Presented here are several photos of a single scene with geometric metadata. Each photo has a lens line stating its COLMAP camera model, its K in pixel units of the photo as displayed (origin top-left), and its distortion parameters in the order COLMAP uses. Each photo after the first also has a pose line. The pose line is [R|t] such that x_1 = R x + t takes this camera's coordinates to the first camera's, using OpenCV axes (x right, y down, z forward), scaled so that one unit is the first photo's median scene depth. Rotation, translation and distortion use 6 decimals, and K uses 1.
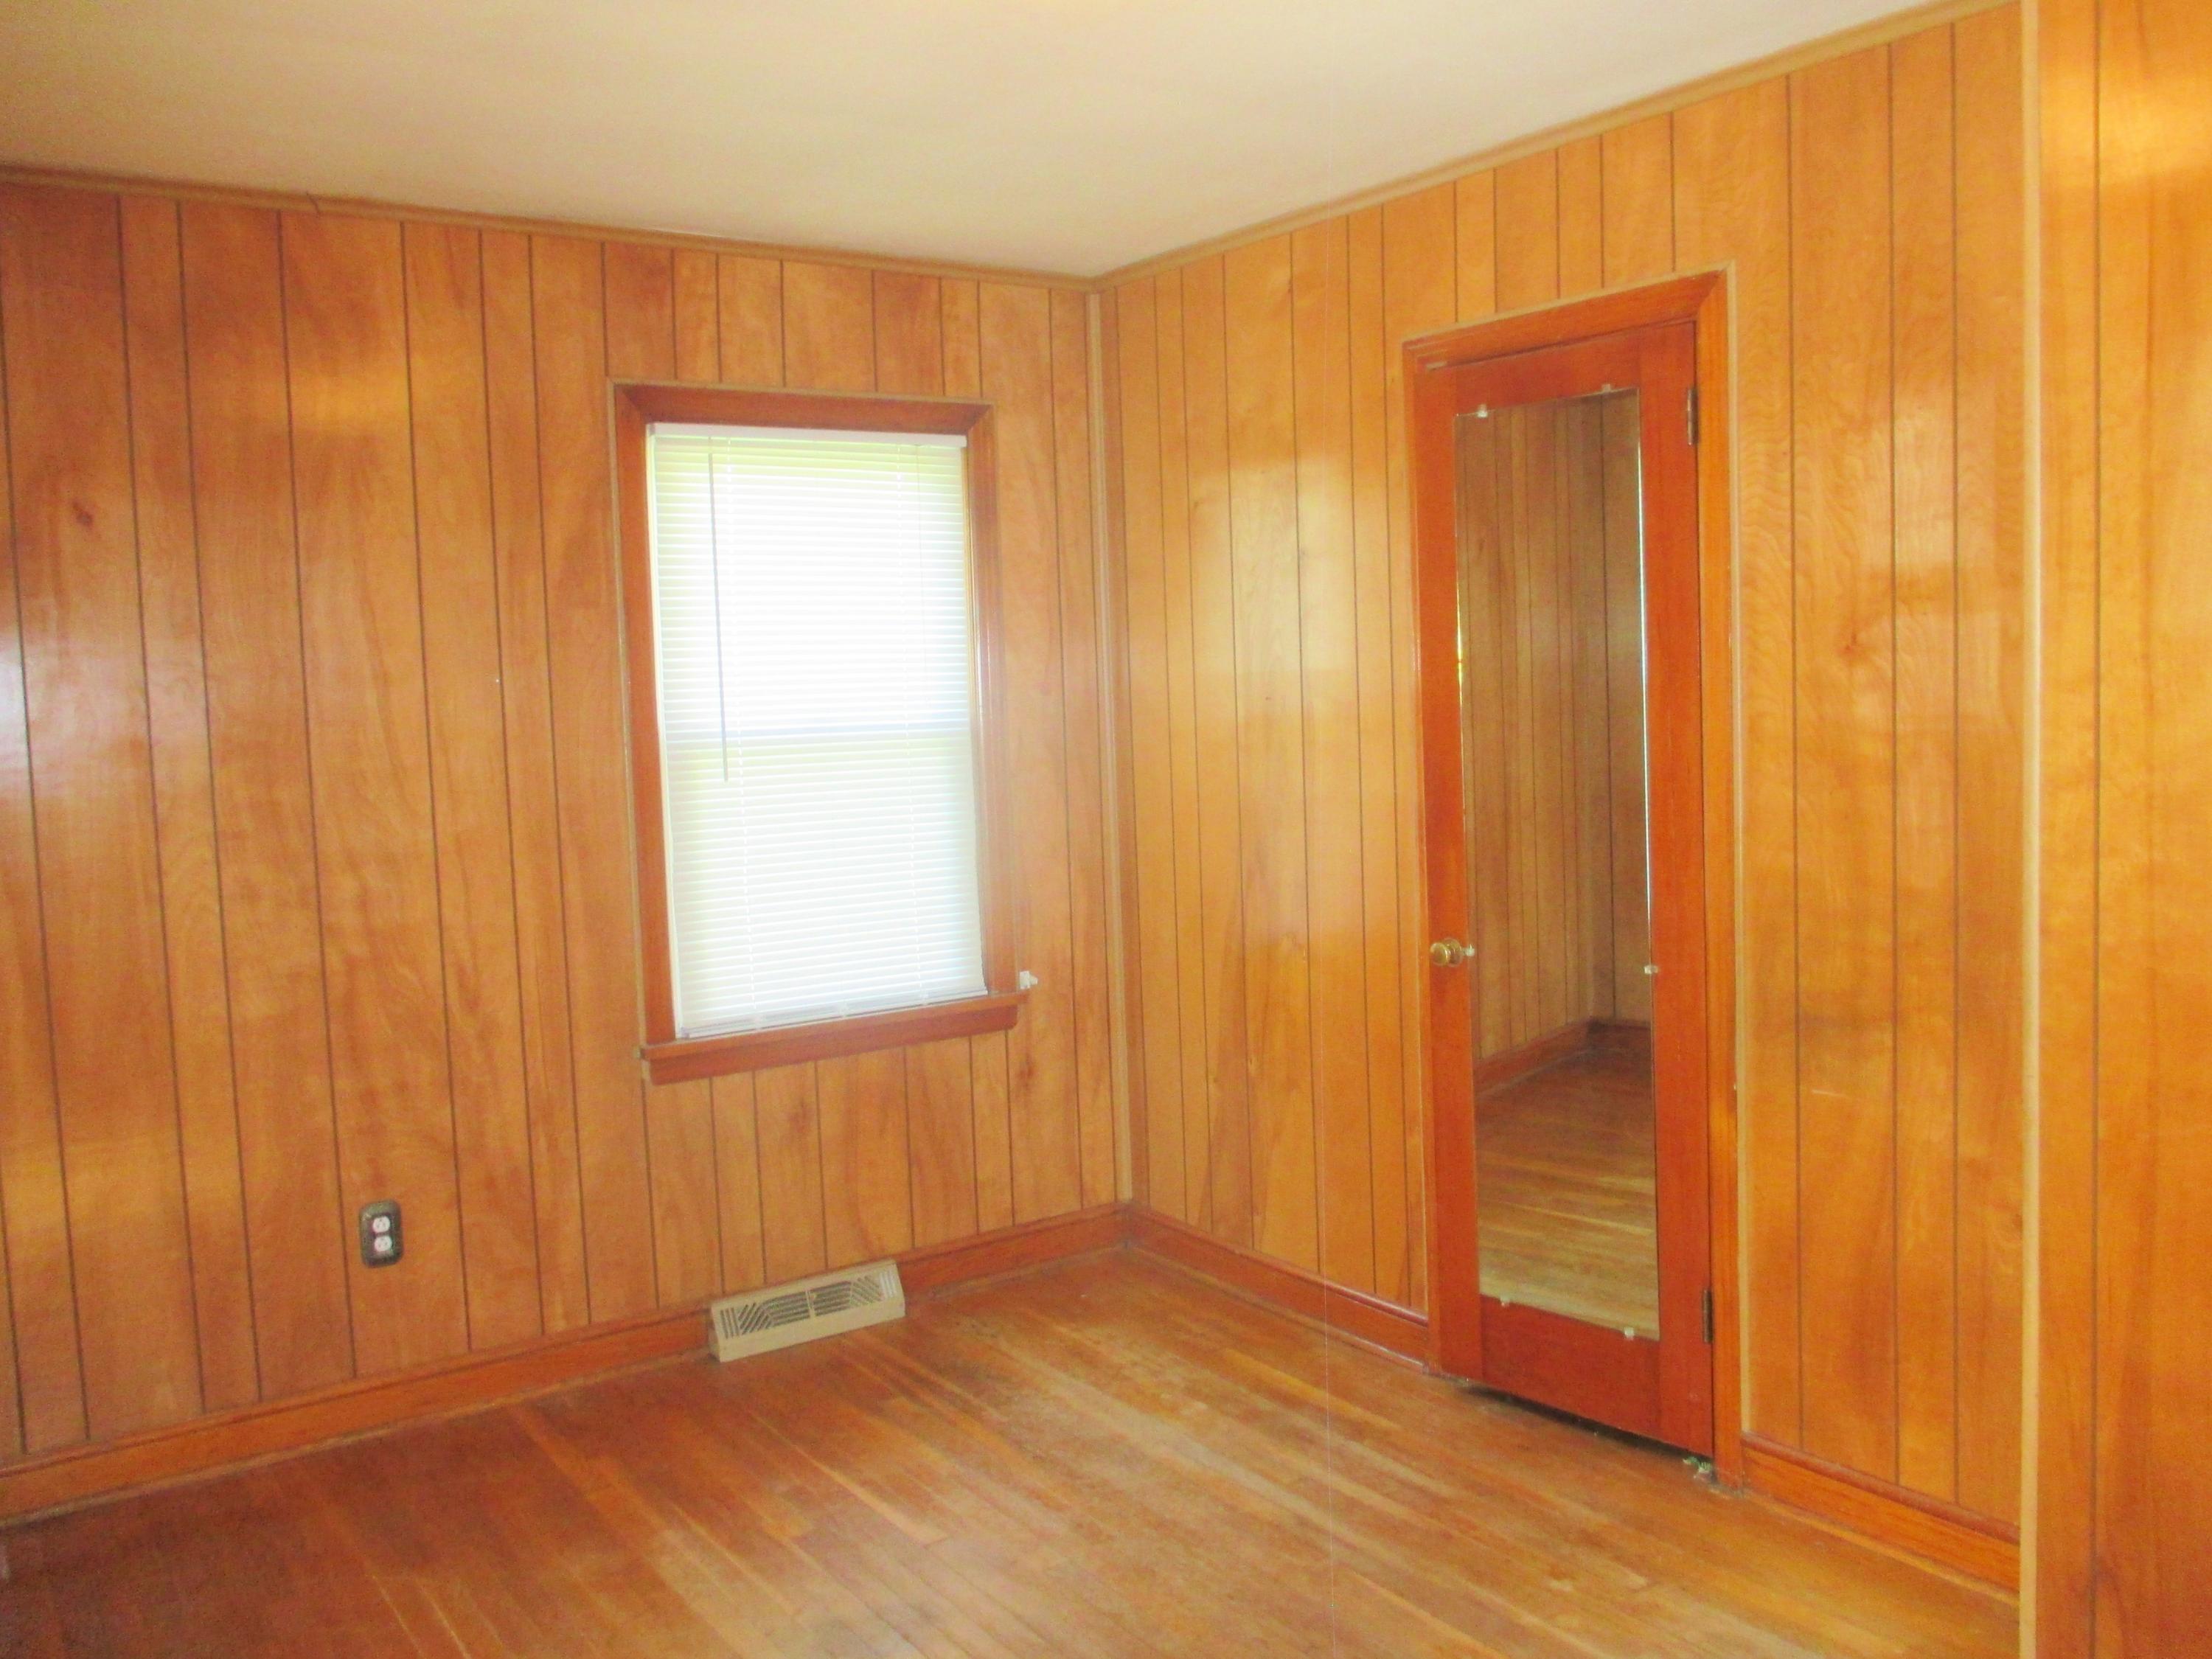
lens RADIAL K [[1825.0, 0, 1106.0], [0, 1825.0, 829.5], [0, 0, 1]] dist [-0.032675, 0.013993]
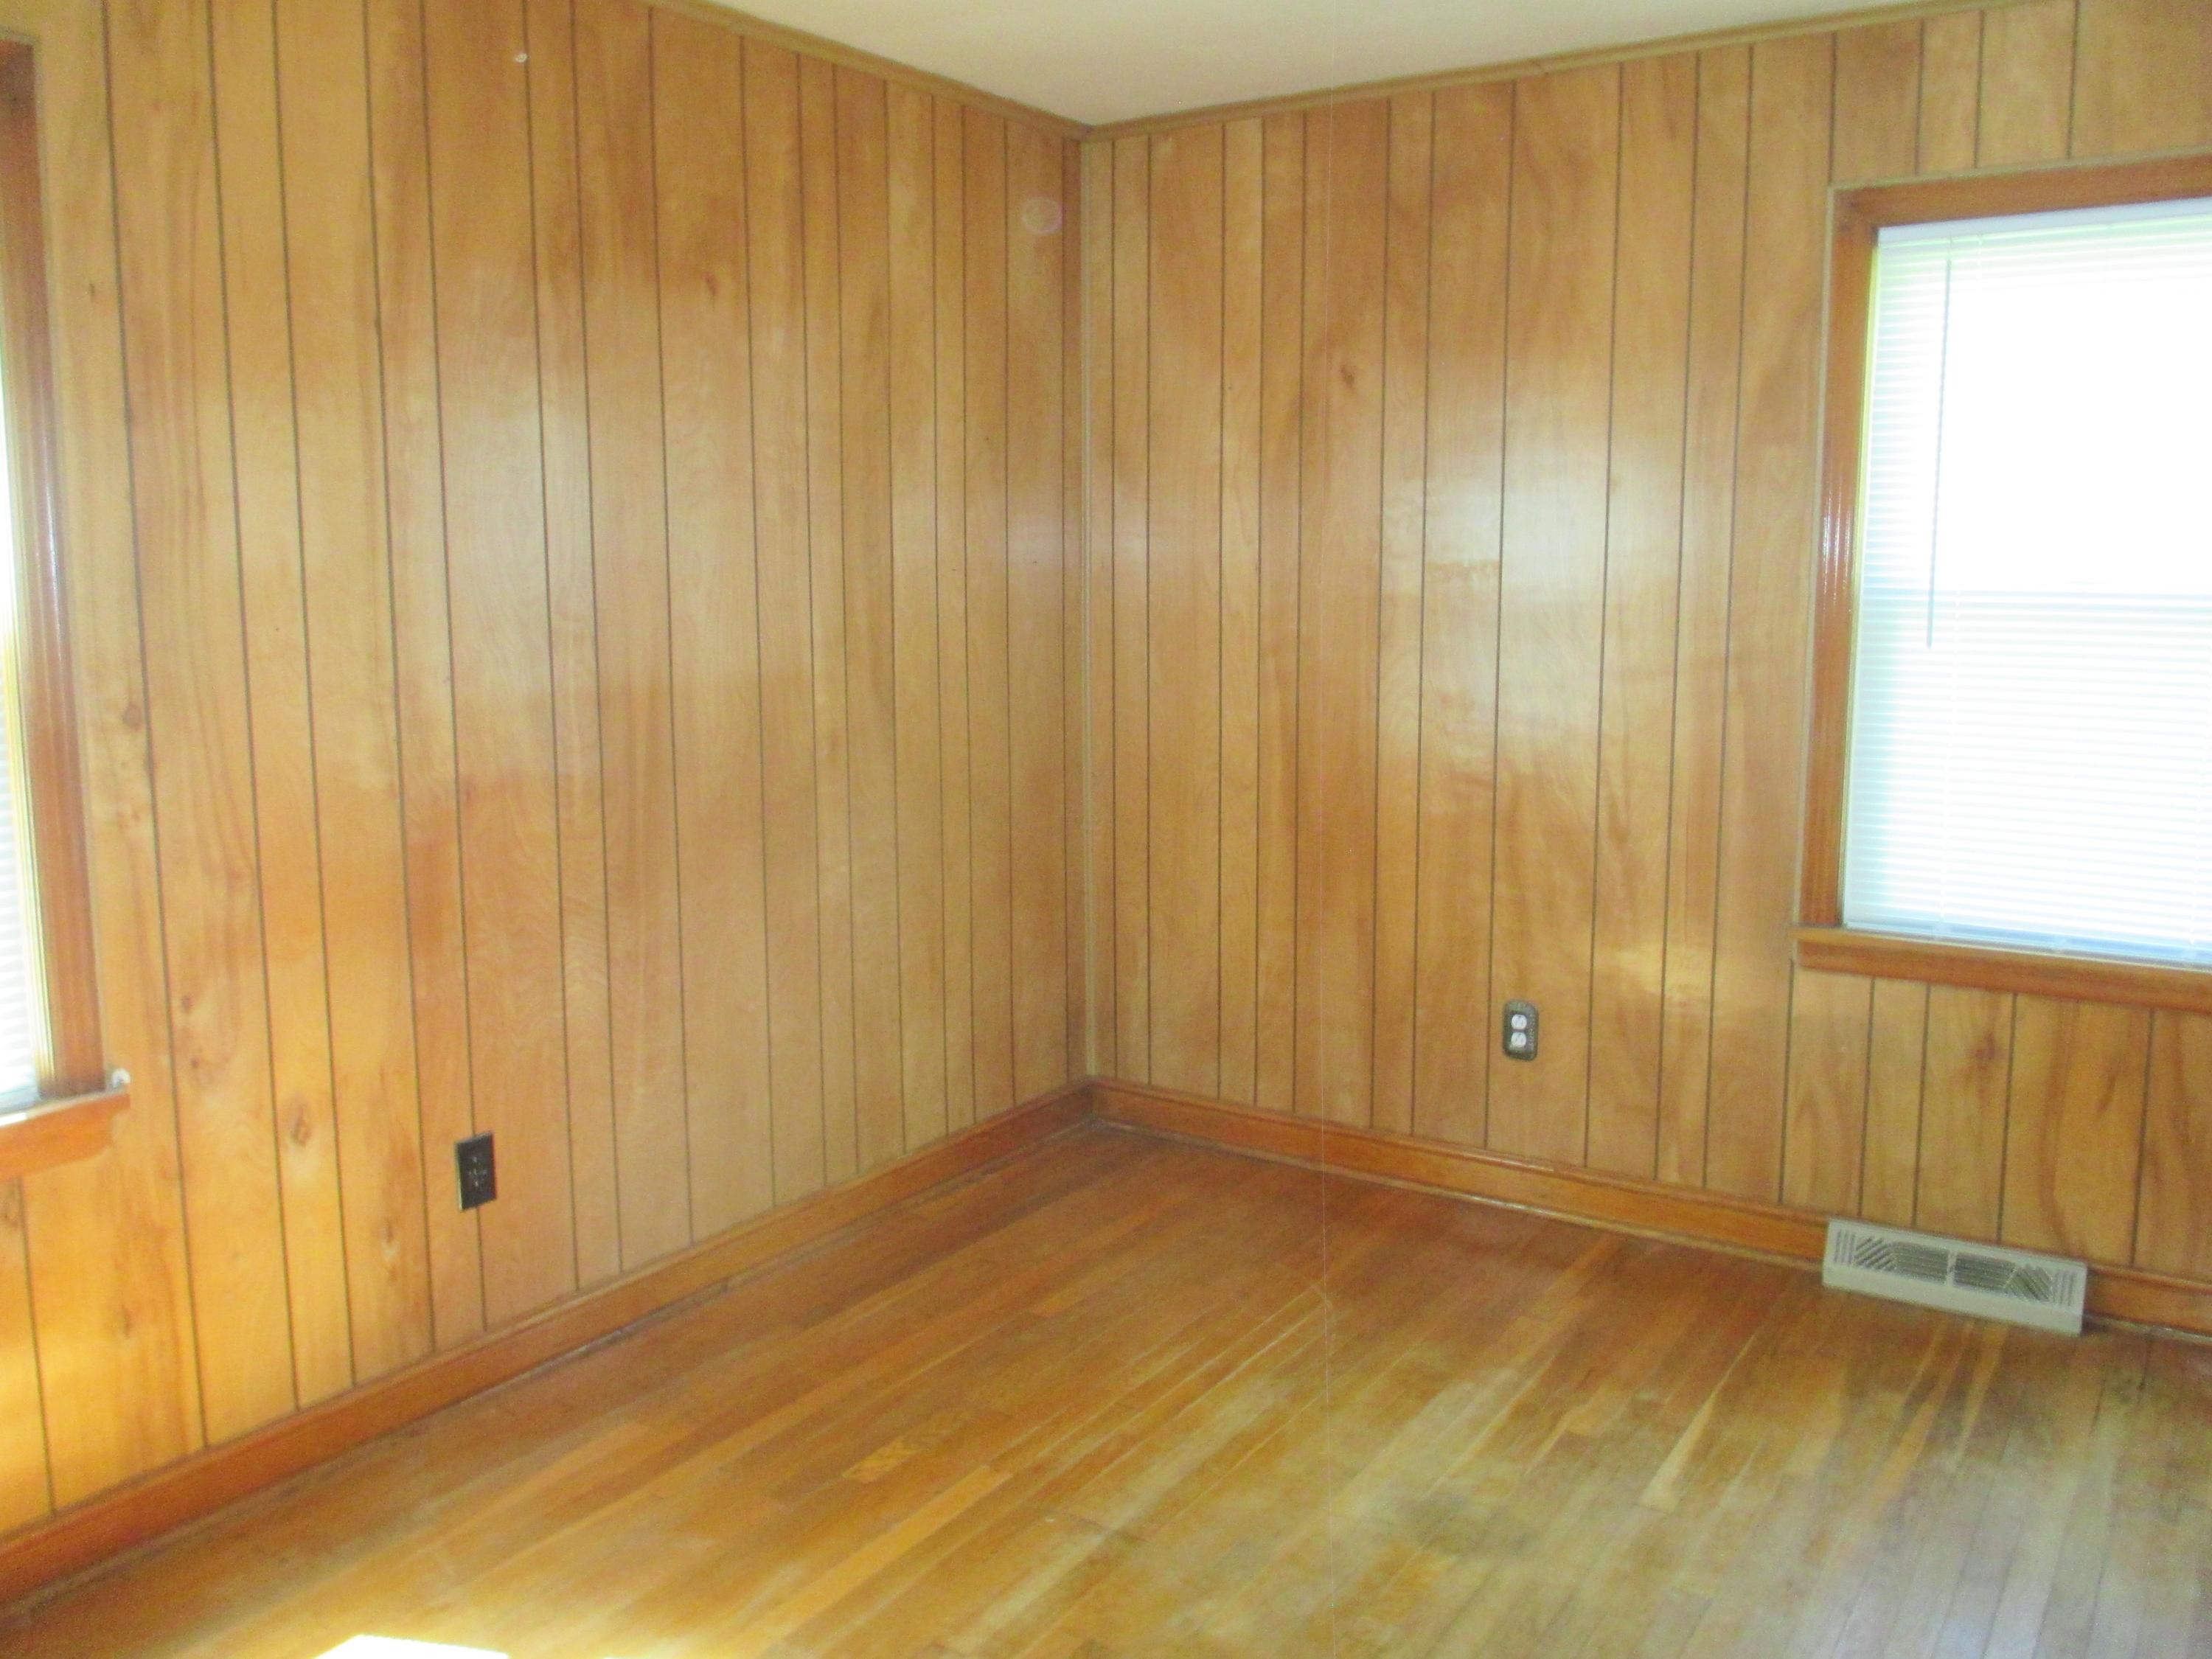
lens RADIAL K [[1825.0, 0, 1106.0], [0, 1825.0, 829.5], [0, 0, 1]] dist [-0.032675, 0.013993]
pose [[0.376854, 0.178630, -0.908885, 0.456802], [-0.083485, 0.983785, 0.158735, -0.047034], [0.922503, 0.016058, 0.385657, 0.325775]]
